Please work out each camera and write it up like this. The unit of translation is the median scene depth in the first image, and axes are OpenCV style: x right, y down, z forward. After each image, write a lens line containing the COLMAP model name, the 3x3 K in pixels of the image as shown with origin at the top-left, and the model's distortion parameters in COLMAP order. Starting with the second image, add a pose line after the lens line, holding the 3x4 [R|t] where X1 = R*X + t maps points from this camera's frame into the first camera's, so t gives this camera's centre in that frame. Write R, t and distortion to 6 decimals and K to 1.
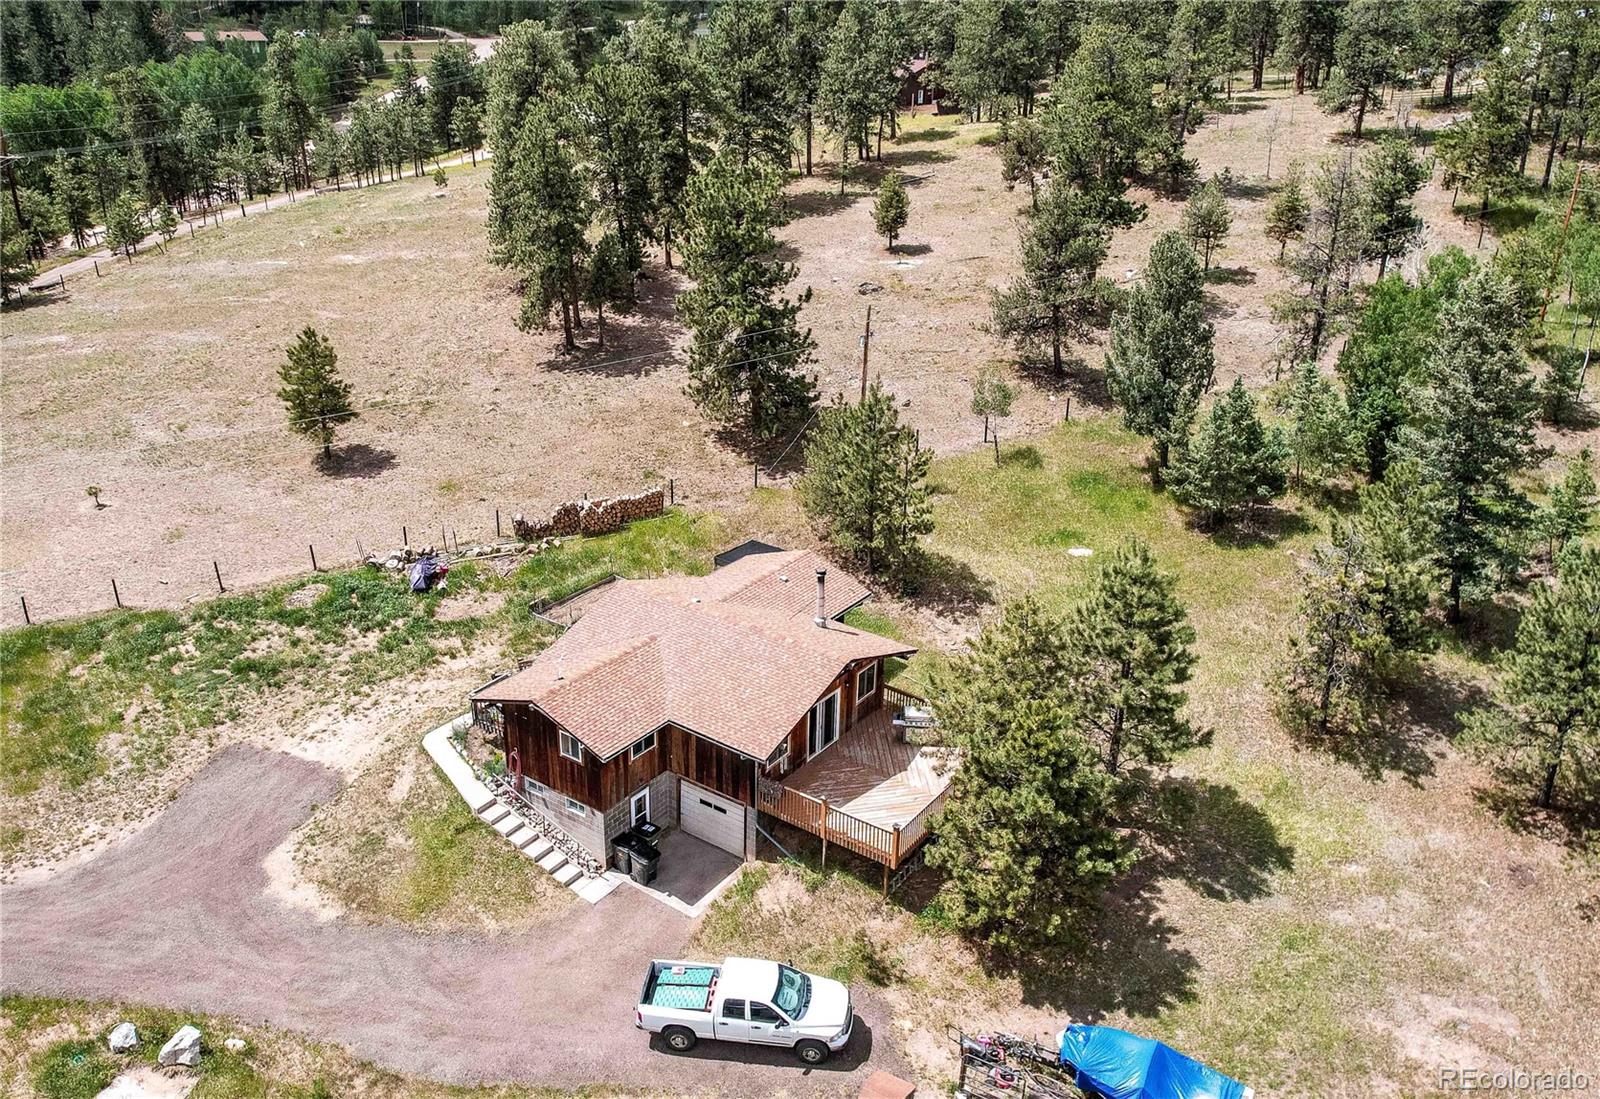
lens RADIAL K [[1314.7, 0, 780.6], [0, 1314.7, 548.2], [0, 0, 1]] dist [-0.050703, 0.006131]
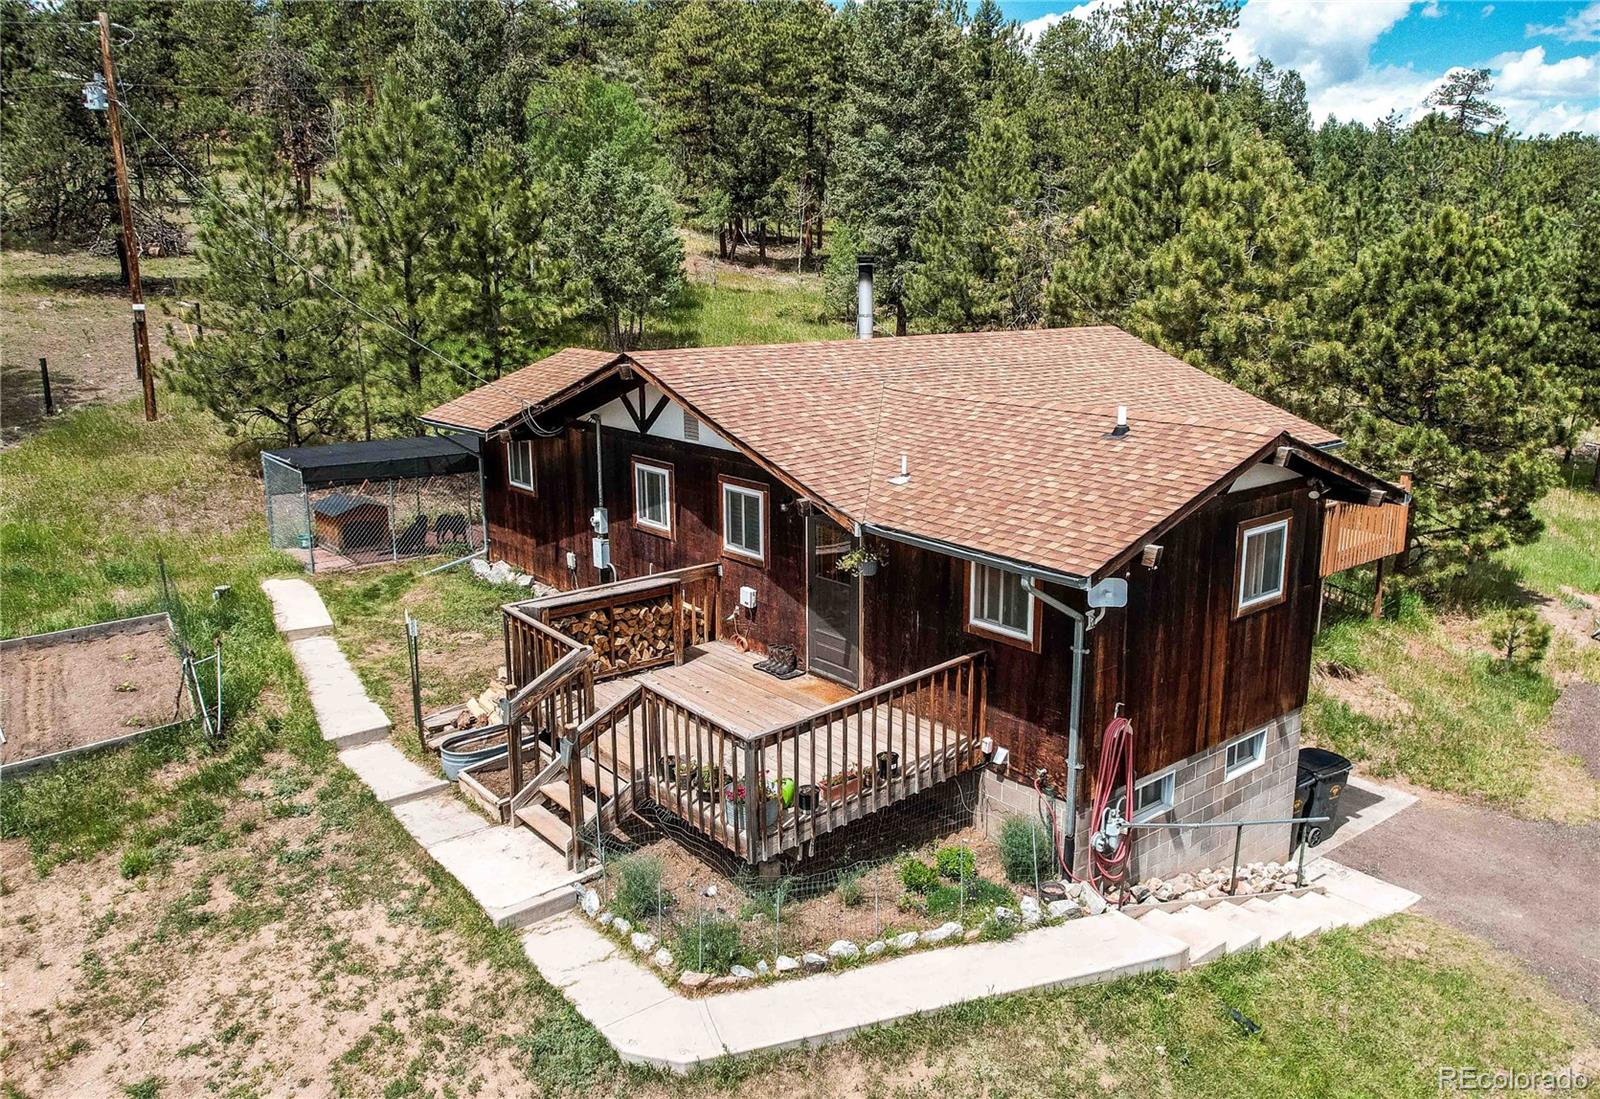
lens RADIAL K [[1249.3, 0, 862.1], [0, 1249.3, 548.0], [0, 0, 1]] dist [-0.057516, 0.034685]
pose [[0.228585, -0.239494, 0.943606, -0.484660], [0.385973, 0.912129, 0.138004, 0.055825], [-0.893741, 0.332661, 0.300937, 0.958005]]
